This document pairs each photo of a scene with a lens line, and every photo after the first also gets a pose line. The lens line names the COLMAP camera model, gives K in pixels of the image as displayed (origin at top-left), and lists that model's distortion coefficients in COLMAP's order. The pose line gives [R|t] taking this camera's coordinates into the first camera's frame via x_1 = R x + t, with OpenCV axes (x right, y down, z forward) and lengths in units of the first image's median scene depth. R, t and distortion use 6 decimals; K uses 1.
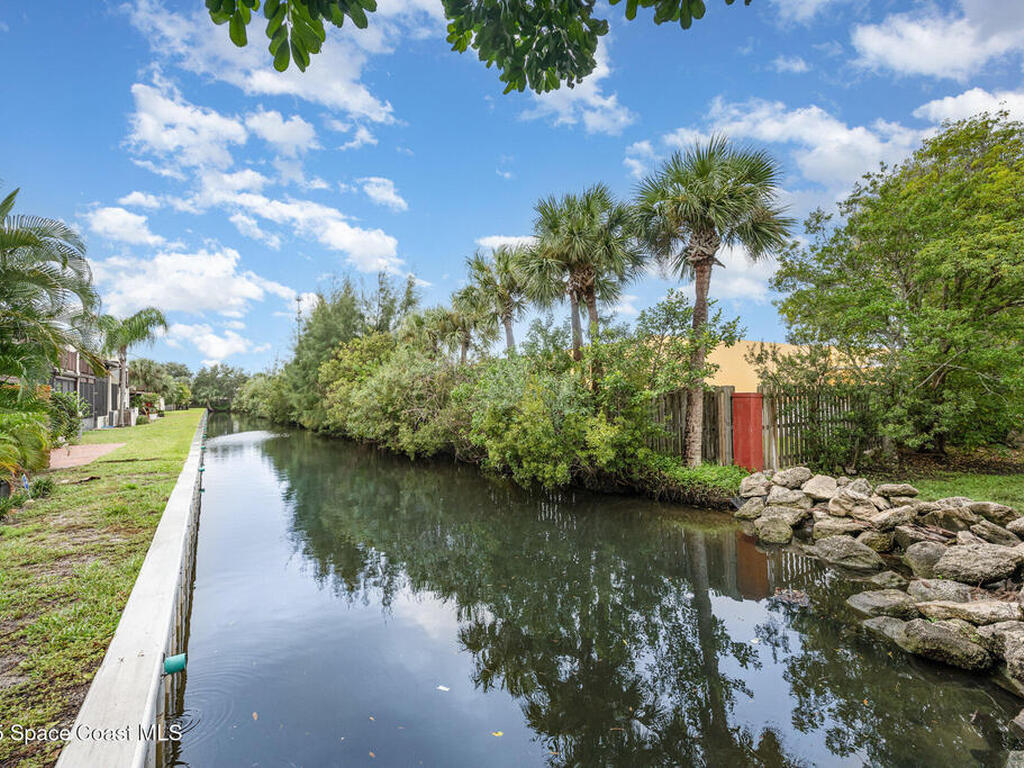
lens RADIAL K [[452.8, 0, 500.4], [0, 452.8, 380.4], [0, 0, 1]] dist [-0.000268, 0.000464]
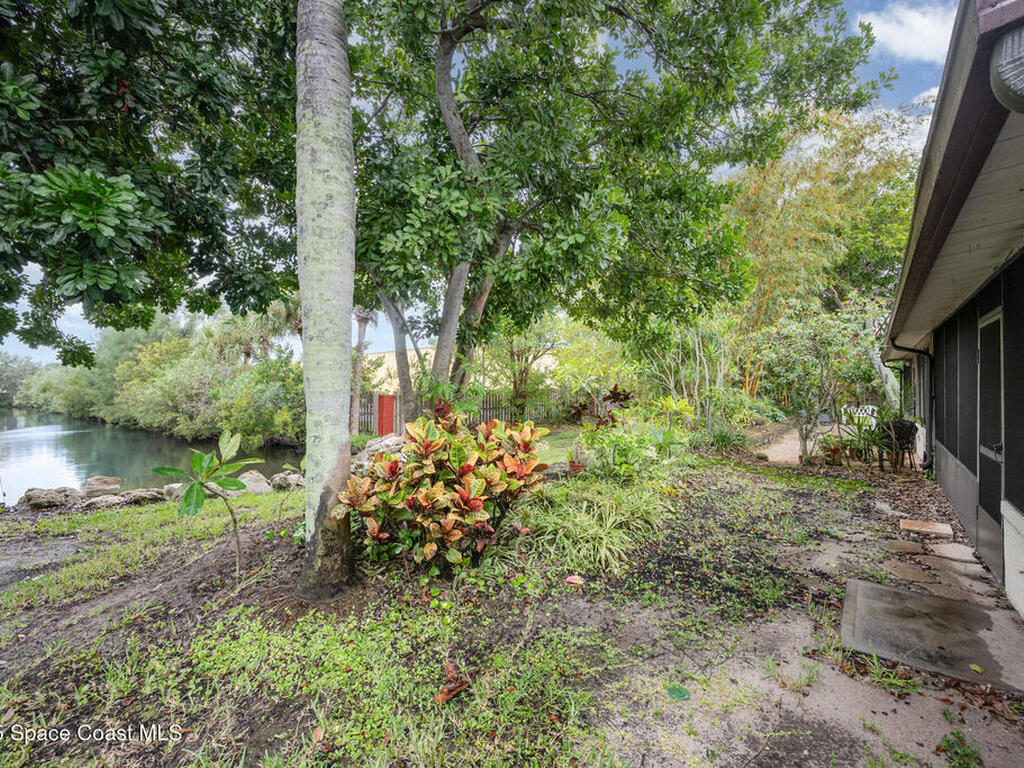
lens RADIAL K [[452.8, 0, 500.4], [0, 452.8, 380.4], [0, 0, 1]] dist [-0.000268, 0.000464]
pose [[0.959053, 0.013210, 0.282920, 0.148399], [-0.016513, 0.999820, 0.009292, -0.016386], [-0.282746, -0.013583, 0.959099, -0.264596]]
